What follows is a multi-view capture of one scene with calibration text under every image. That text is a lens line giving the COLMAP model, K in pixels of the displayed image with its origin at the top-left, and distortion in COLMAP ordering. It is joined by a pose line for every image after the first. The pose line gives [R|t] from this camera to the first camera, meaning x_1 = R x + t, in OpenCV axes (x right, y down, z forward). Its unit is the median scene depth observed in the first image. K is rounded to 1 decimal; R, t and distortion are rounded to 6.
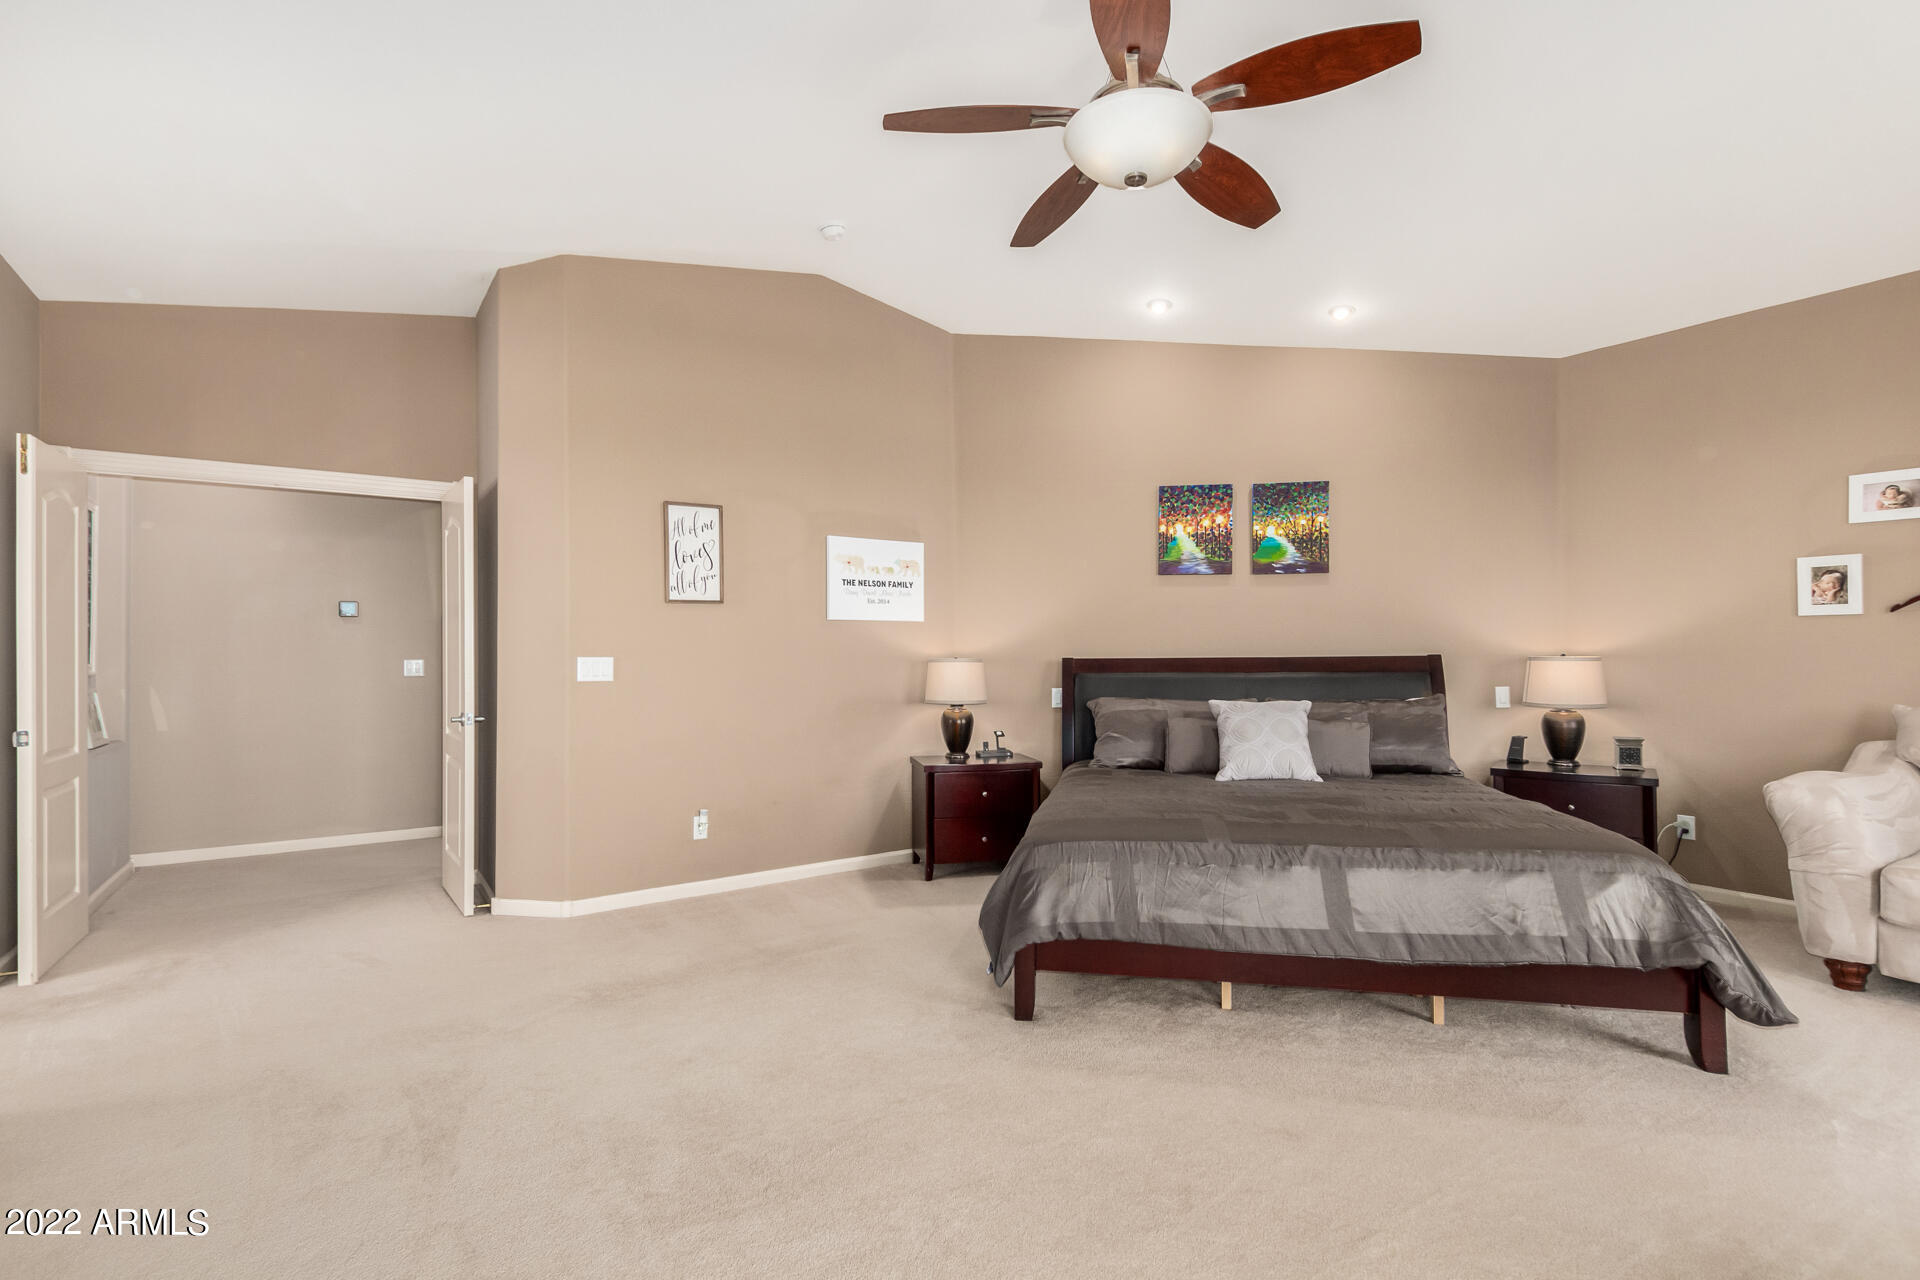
lens RADIAL K [[883.3, 0, 976.8], [0, 883.3, 644.3], [0, 0, 1]] dist [0.002660, -0.000545]
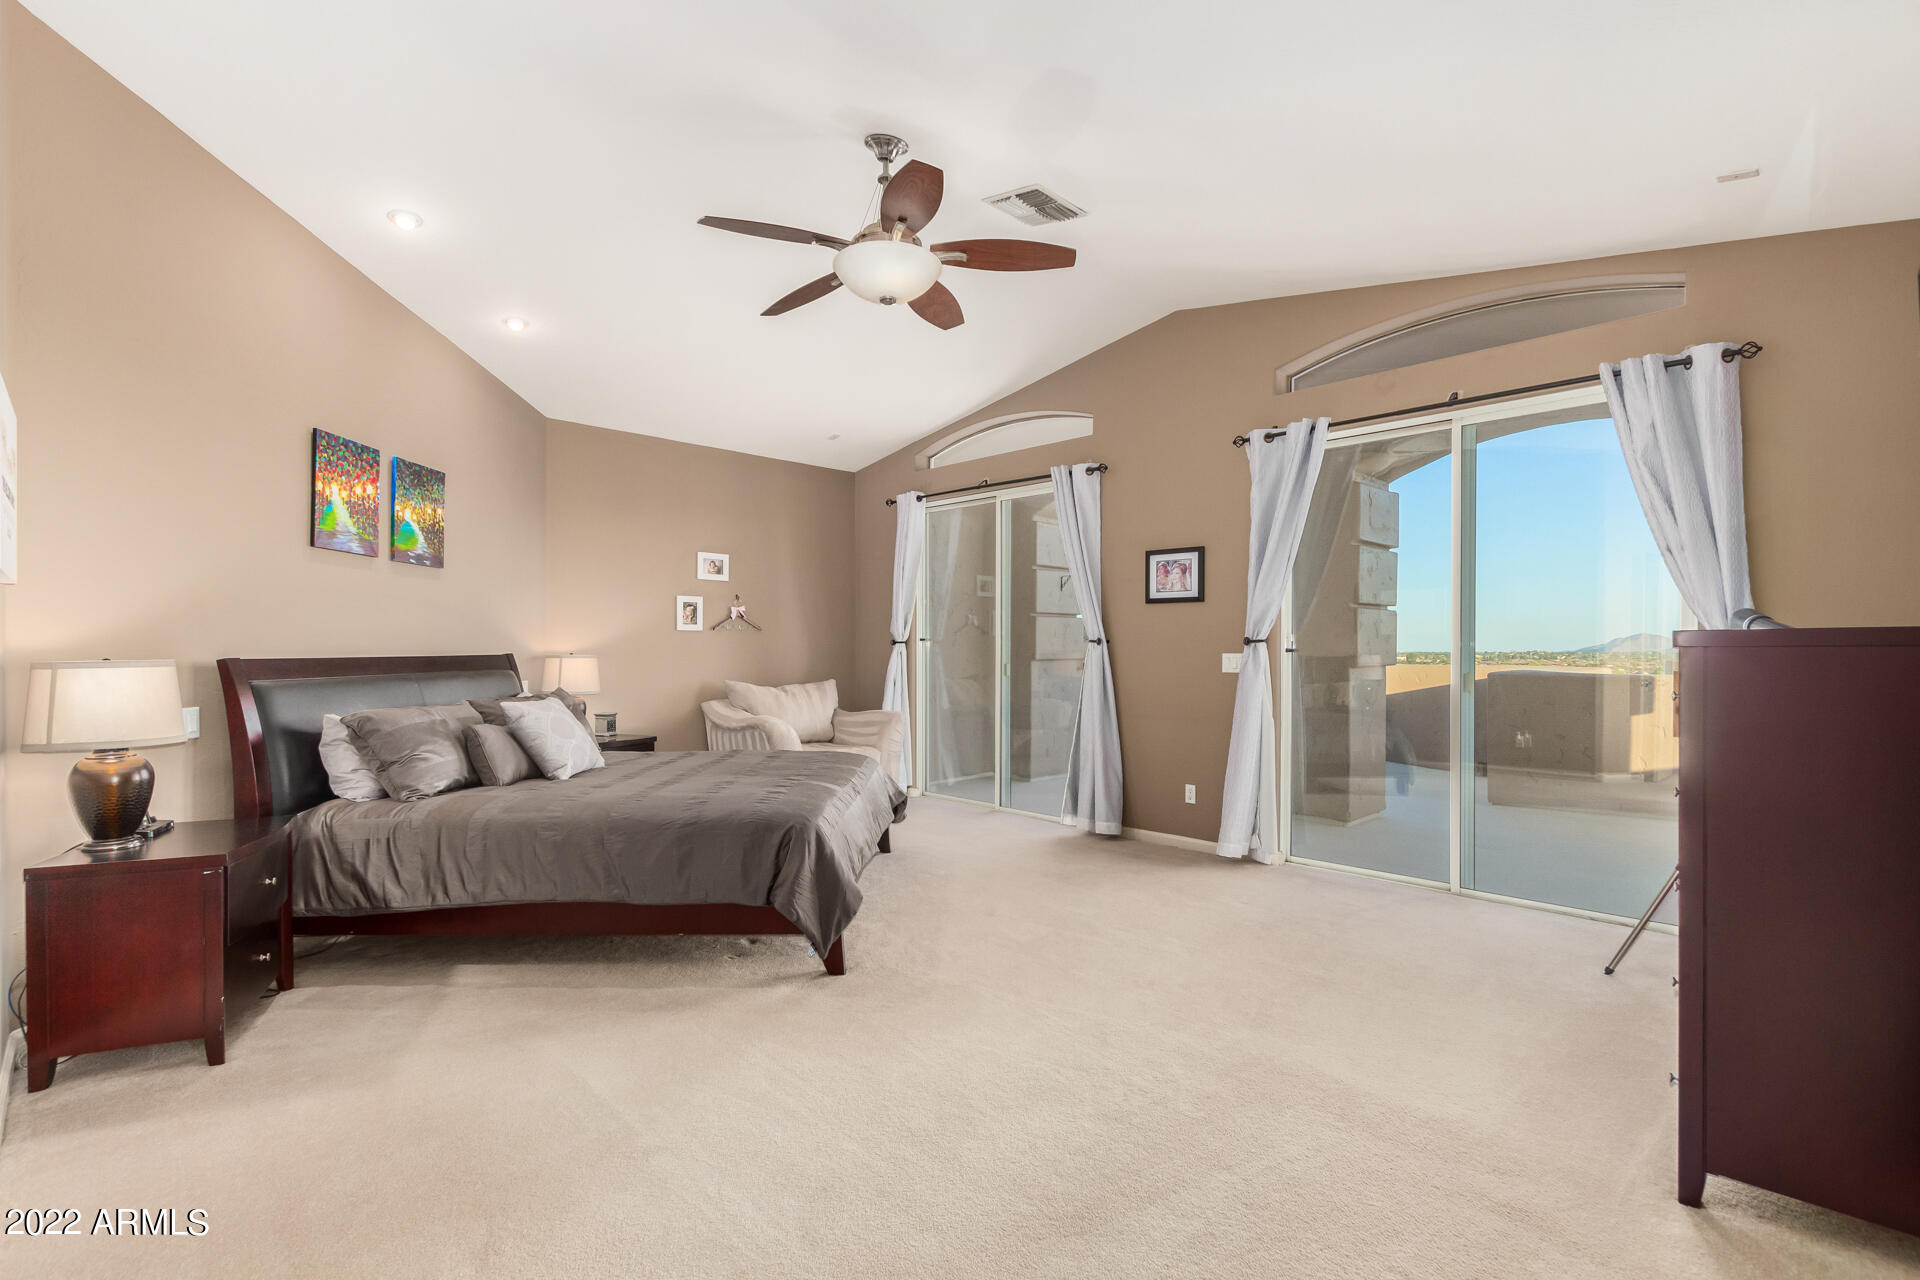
lens RADIAL K [[883.3, 0, 968.5], [0, 883.3, 644.7], [0, 0, 1]] dist [0.002660, -0.000545]
pose [[-0.183010, 0.010351, 0.983057, -0.636100], [-0.007754, 0.999898, -0.011972, 0.008574], [-0.983080, -0.009814, -0.182911, 0.603077]]
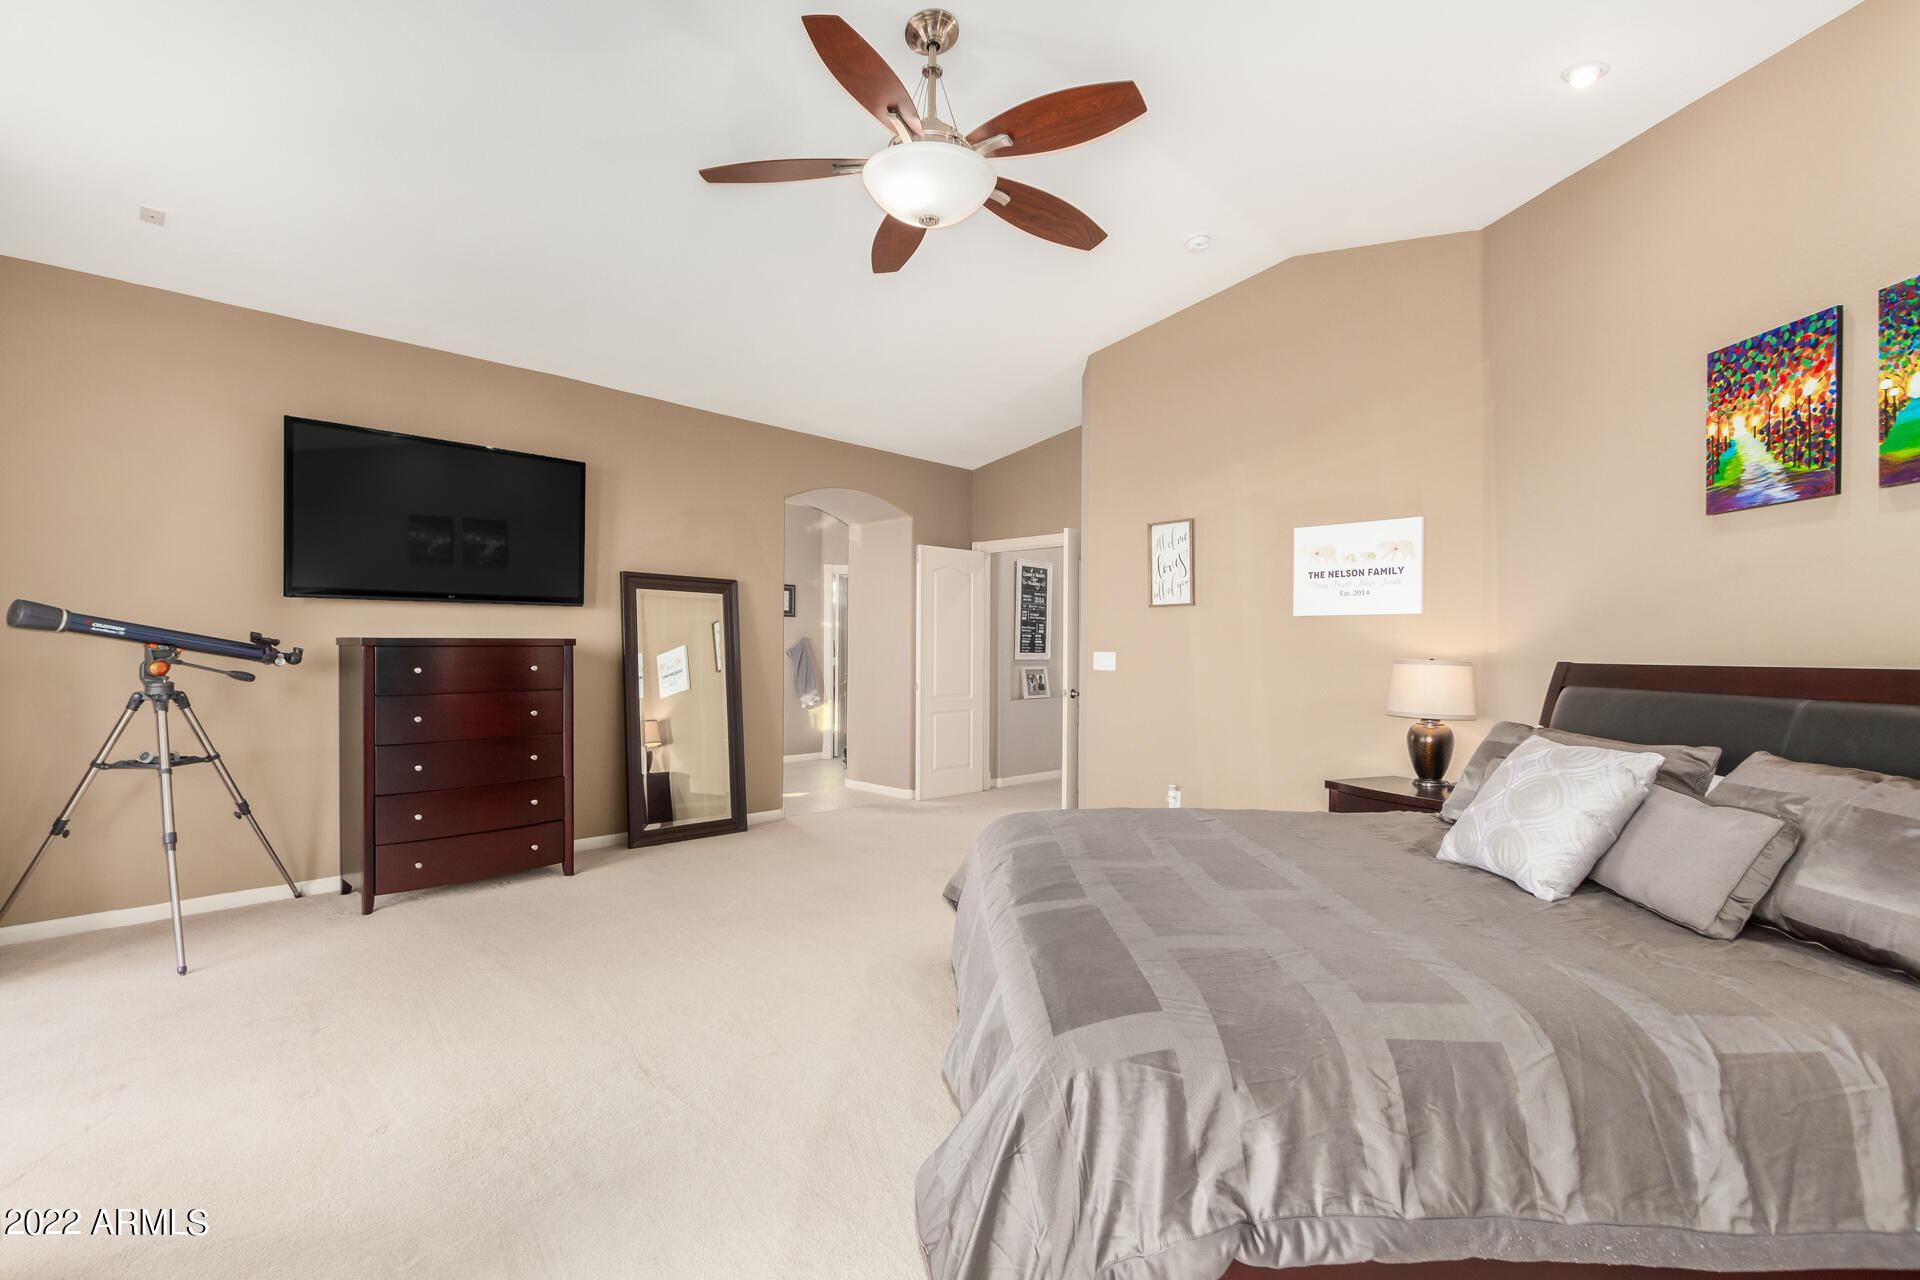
lens RADIAL K [[883.3, 0, 955.4], [0, 883.3, 649.4], [0, 0, 1]] dist [0.002660, -0.000545]
pose [[0.187728, 0.006187, -0.982202, 0.673004], [0.000829, 0.999979, 0.006457, 0.001506], [0.982221, -0.002026, 0.187719, 0.440698]]
